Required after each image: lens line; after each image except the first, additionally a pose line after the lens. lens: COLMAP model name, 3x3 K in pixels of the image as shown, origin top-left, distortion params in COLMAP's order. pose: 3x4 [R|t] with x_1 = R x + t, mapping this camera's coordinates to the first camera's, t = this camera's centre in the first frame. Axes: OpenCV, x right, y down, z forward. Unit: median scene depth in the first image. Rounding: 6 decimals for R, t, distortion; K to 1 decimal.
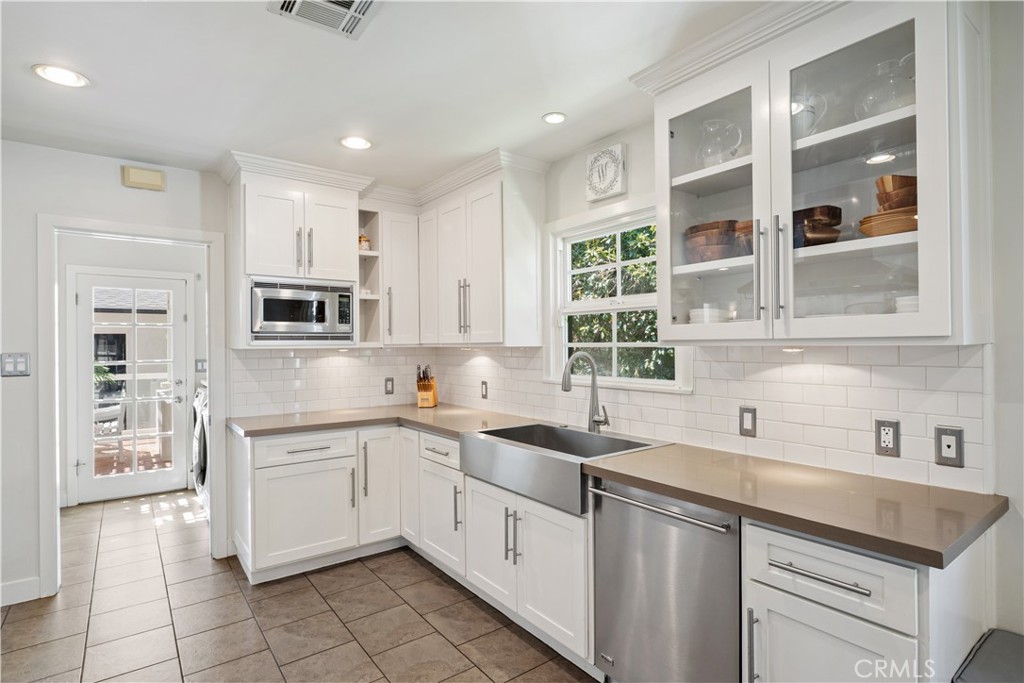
lens RADIAL K [[504.2, 0, 511.6], [0, 504.2, 344.6], [0, 0, 1]] dist [-0.014662, 0.000155]
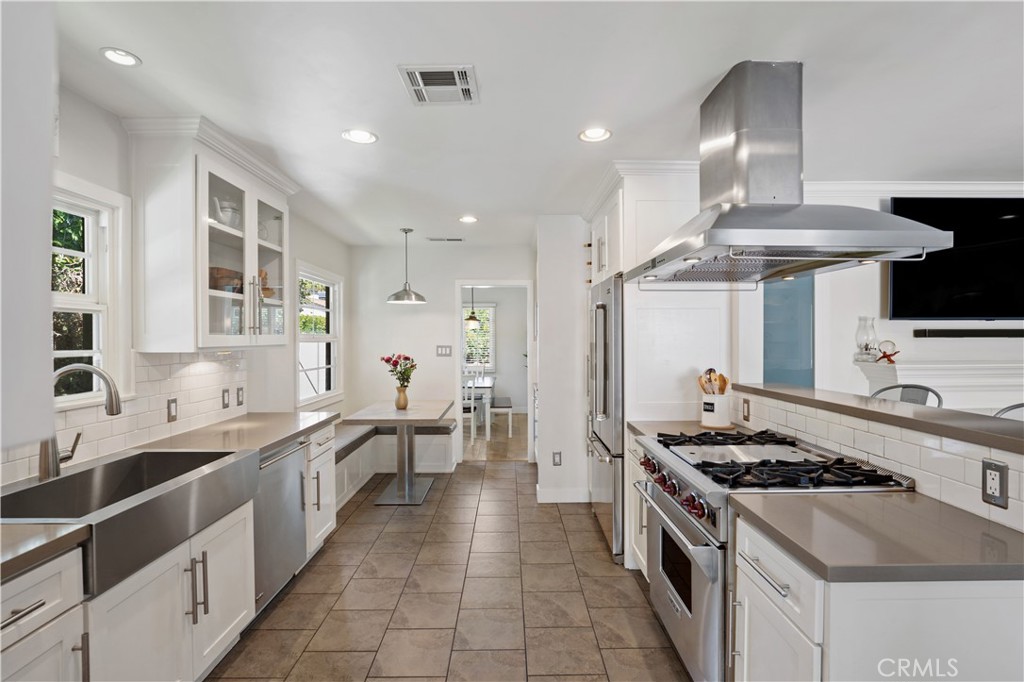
lens RADIAL K [[472.9, 0, 514.0], [0, 472.9, 343.8], [0, 0, 1]] dist [-0.003112, -0.000328]
pose [[-0.799590, 0.007909, 0.600494, -1.210143], [0.013679, 0.999894, 0.005045, -0.015812], [-0.600390, 0.012249, -0.799614, 1.799073]]
